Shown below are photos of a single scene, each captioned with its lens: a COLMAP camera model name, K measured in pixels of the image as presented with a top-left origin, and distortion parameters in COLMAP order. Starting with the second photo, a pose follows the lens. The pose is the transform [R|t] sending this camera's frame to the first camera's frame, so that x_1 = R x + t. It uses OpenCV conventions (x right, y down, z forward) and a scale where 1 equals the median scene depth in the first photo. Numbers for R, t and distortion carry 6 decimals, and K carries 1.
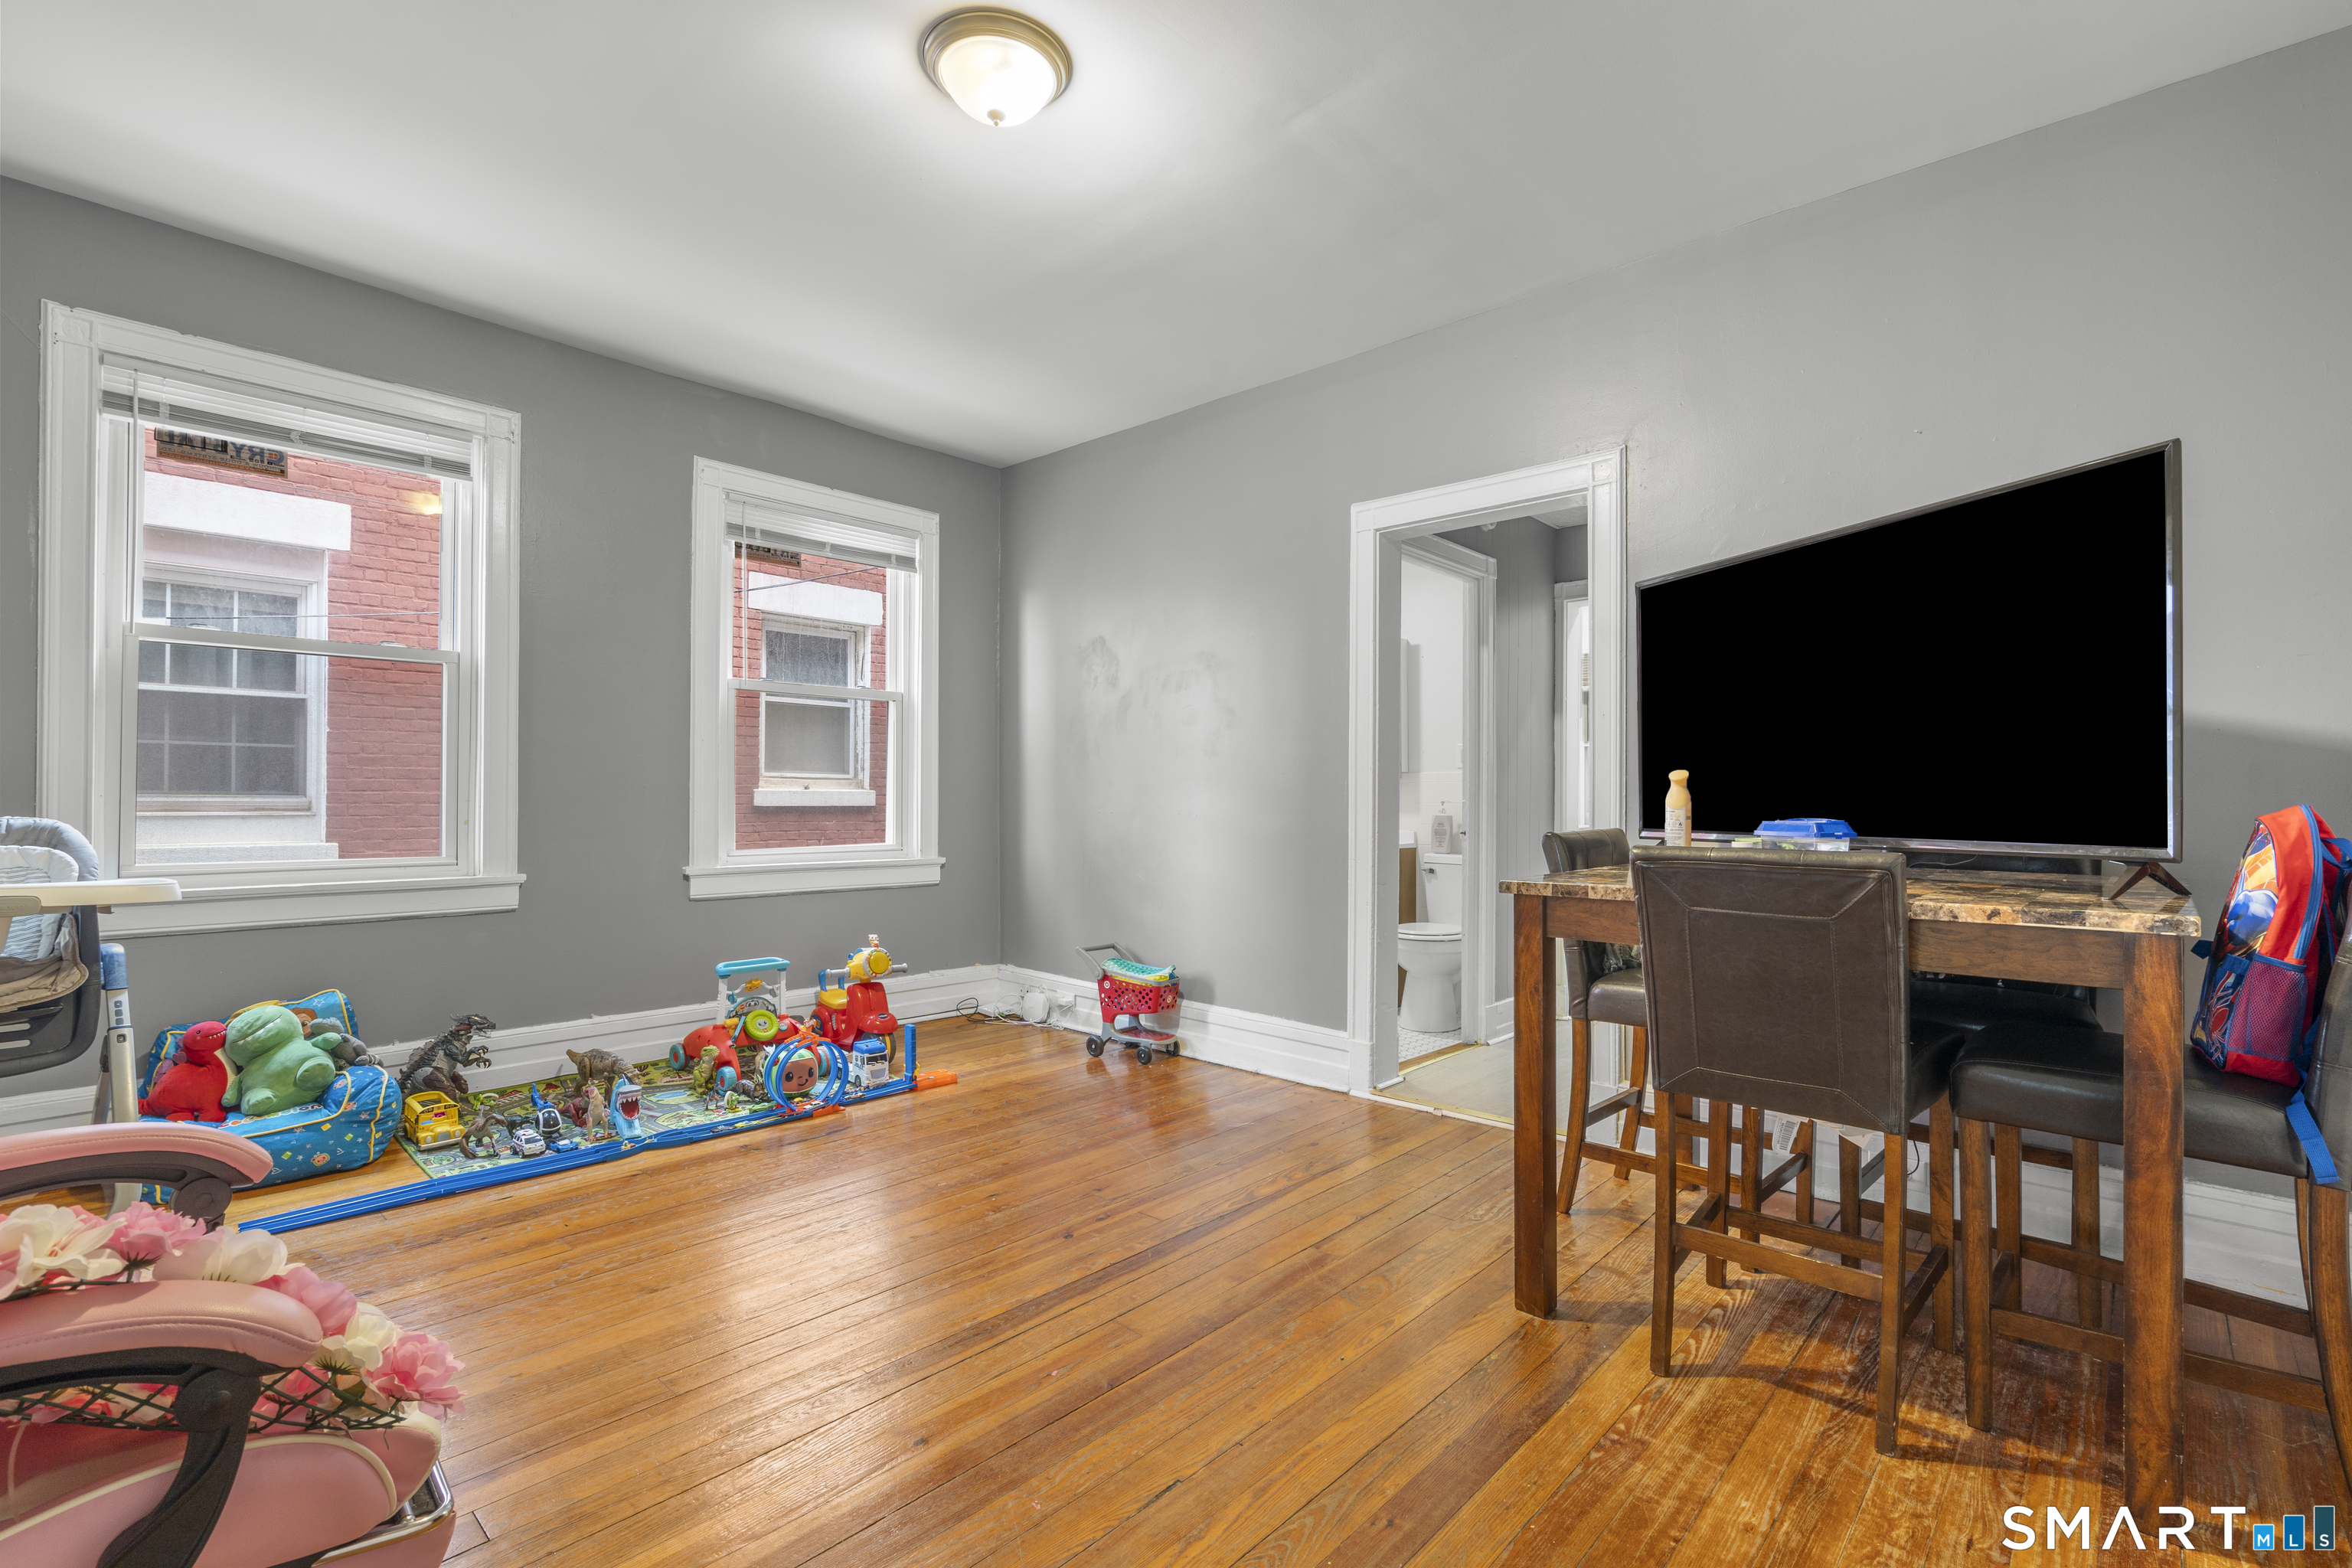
lens RADIAL K [[1054.6, 0, 1169.4], [0, 1054.6, 787.4], [0, 0, 1]] dist [-0.012602, 0.006520]
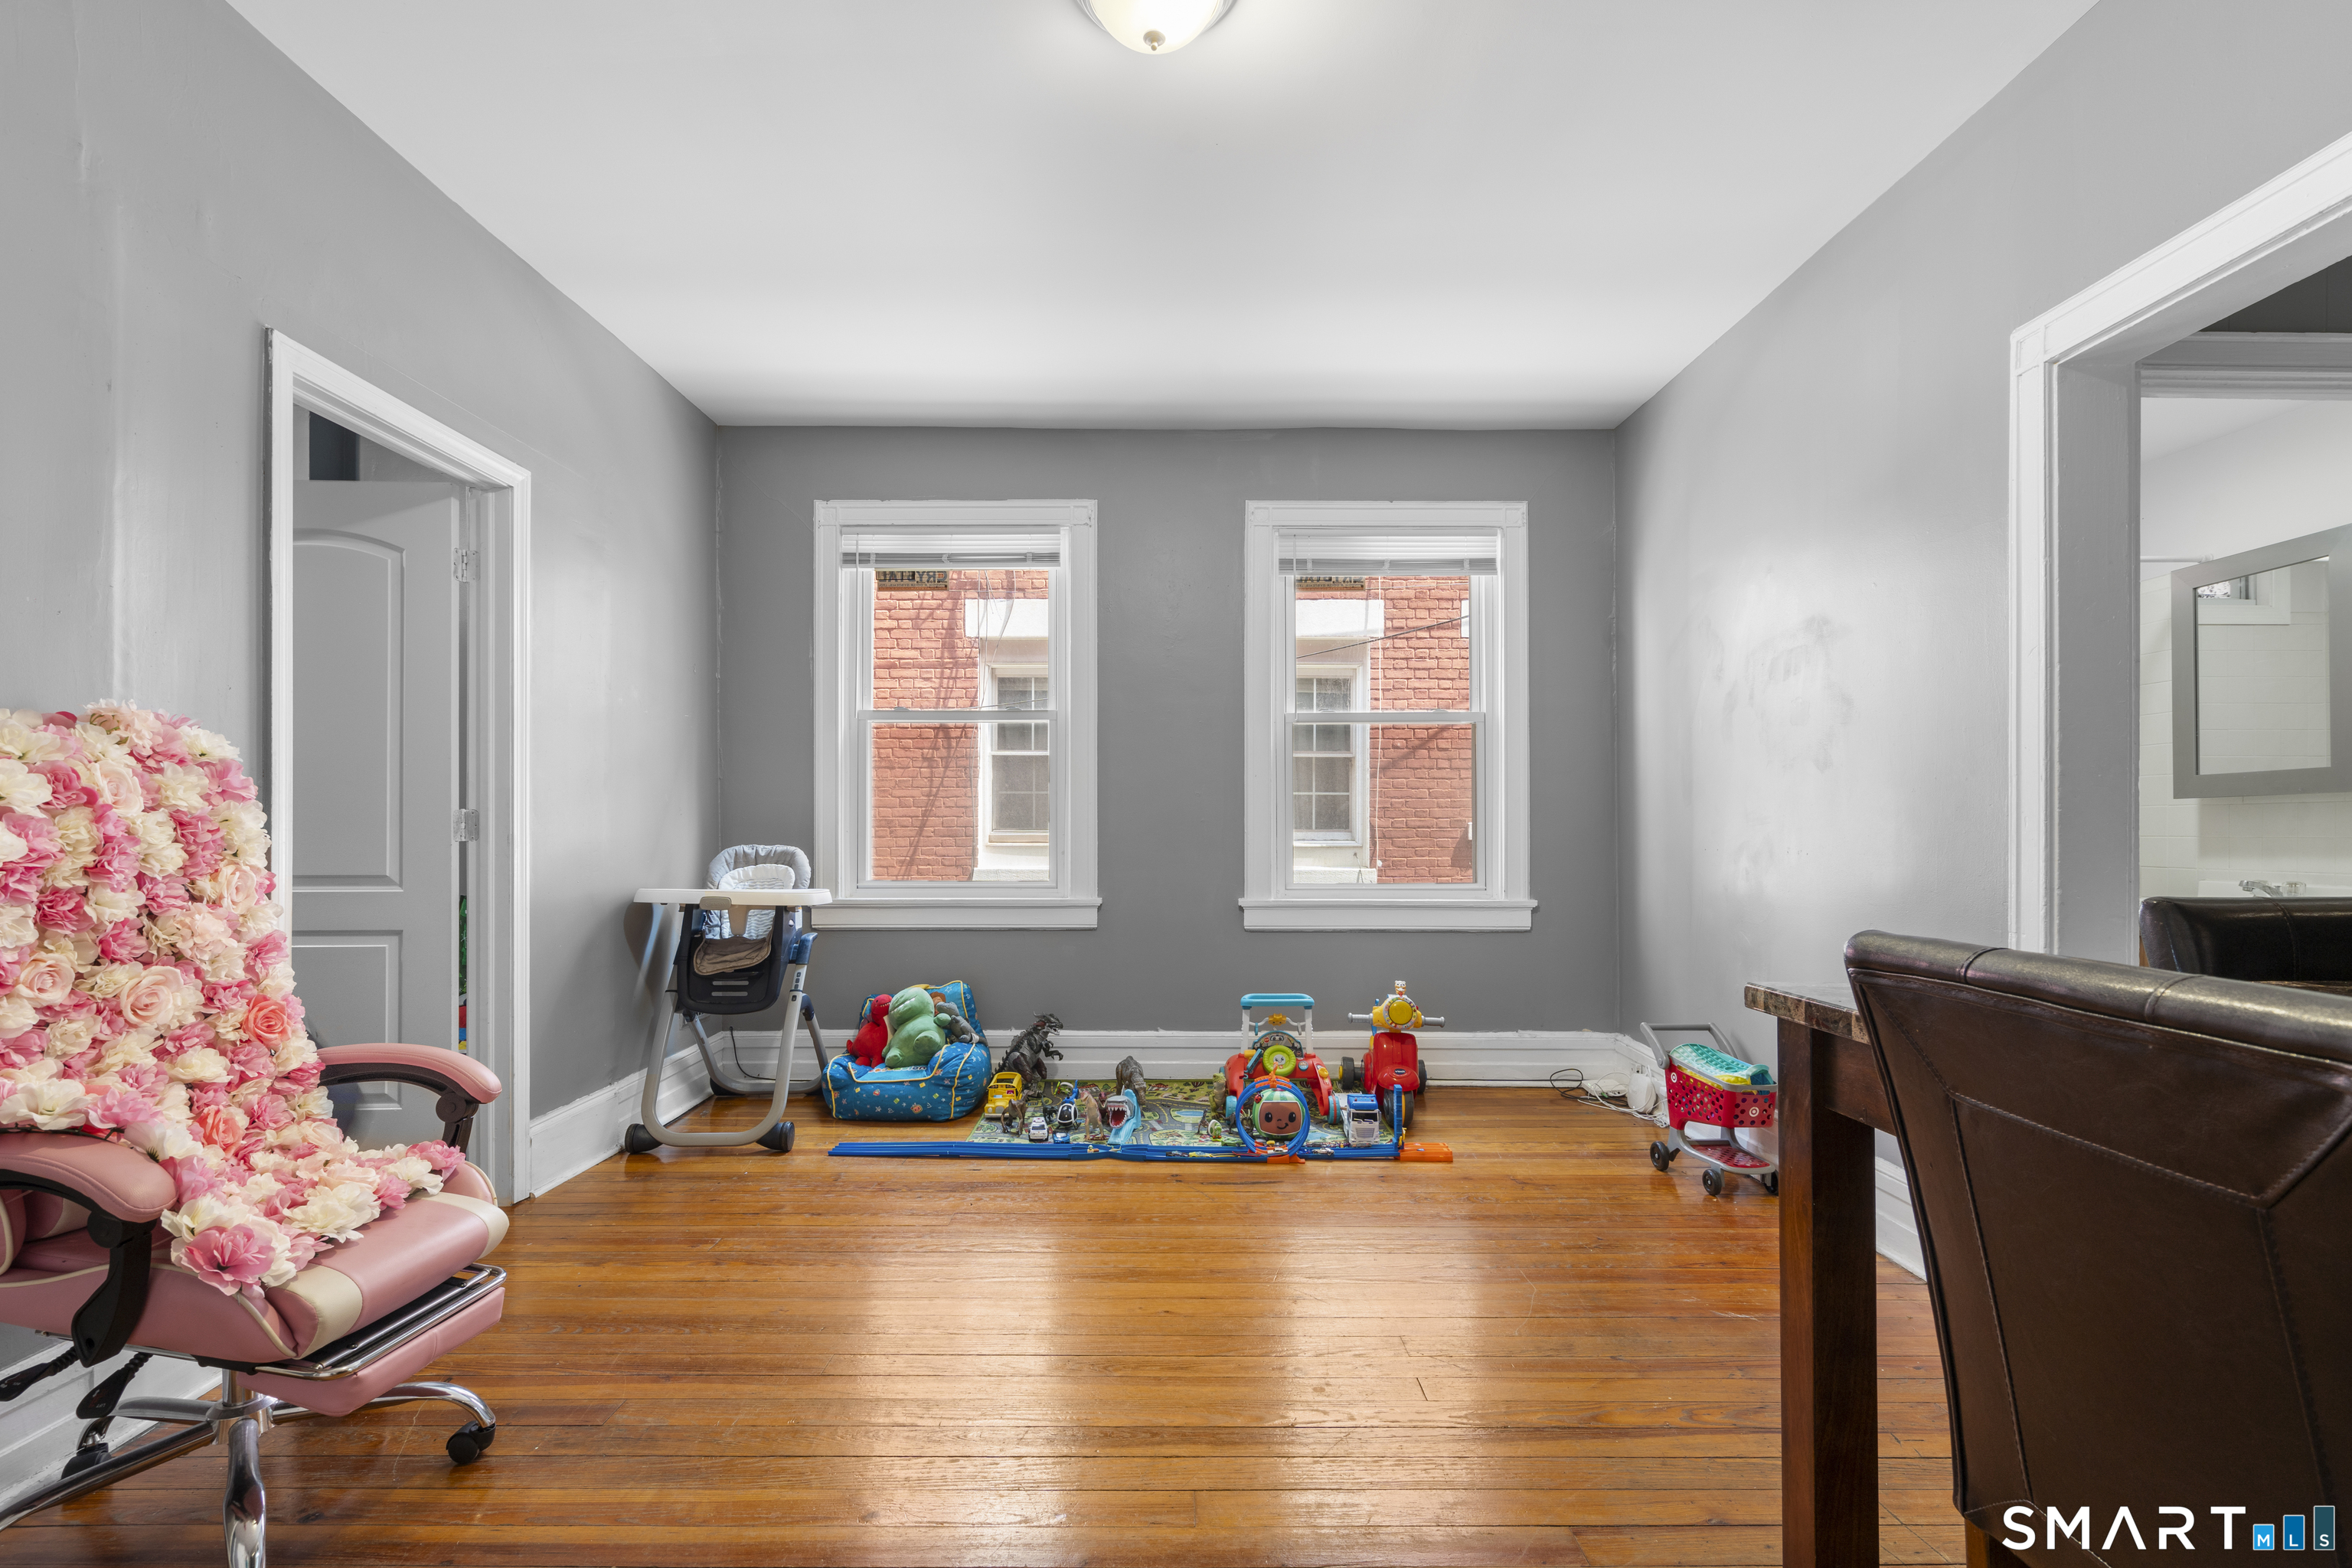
lens RADIAL K [[1068.9, 0, 1177.4], [0, 1068.9, 835.9], [0, 0, 1]] dist [-0.013399, 0.000351]
pose [[0.678851, 0.000169, -0.734276, 0.317461], [0.009856, 0.999908, 0.009342, 0.003700], [0.734210, -0.013579, 0.678787, 0.274855]]
